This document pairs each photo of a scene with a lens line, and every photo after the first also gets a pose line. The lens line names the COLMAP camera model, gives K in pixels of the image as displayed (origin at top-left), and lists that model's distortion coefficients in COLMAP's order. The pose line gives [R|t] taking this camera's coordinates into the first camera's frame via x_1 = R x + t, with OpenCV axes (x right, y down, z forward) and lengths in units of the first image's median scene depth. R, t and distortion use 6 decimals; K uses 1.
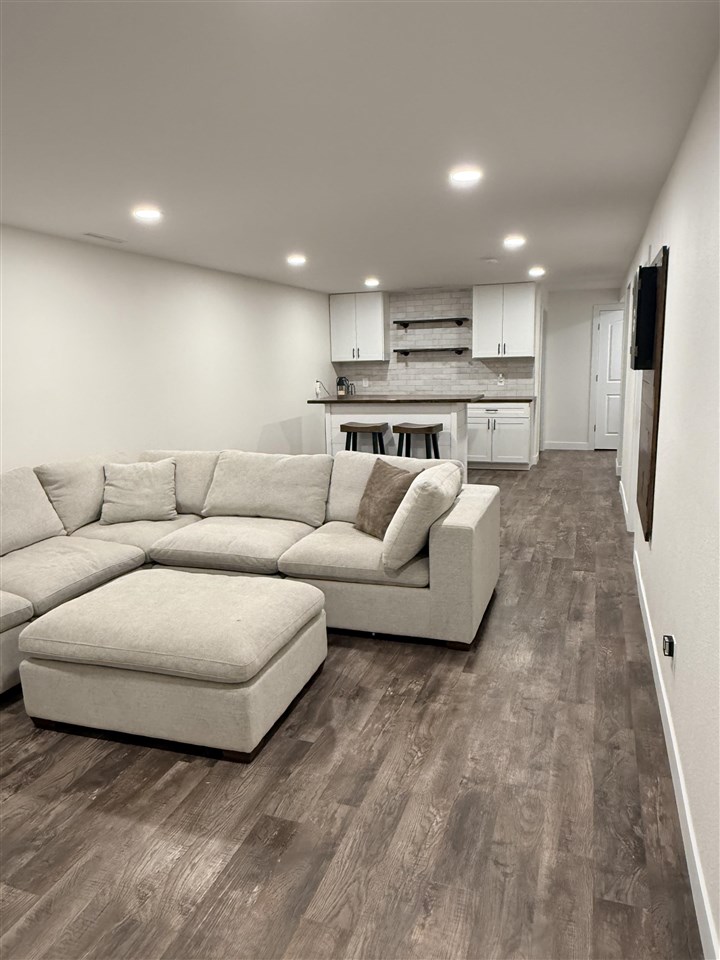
lens RADIAL K [[689.3, 0, 362.3], [0, 689.3, 481.3], [0, 0, 1]] dist [0.000345, 0.000014]
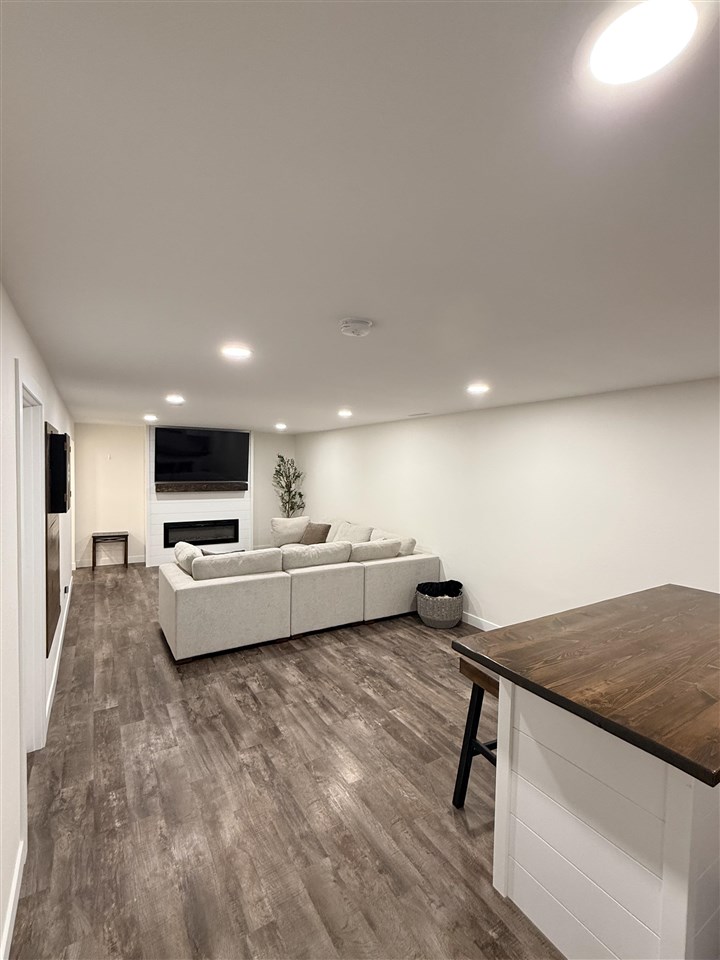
lens RADIAL K [[438.3, 0, 364.2], [0, 438.3, 481.8], [0, 0, 1]] dist [0.000539, -0.000319]
pose [[-0.642880, 0.027730, -0.765465, 0.628339], [-0.146888, 0.976334, 0.158734, -0.400776], [0.751751, 0.214484, -0.623593, 1.805602]]
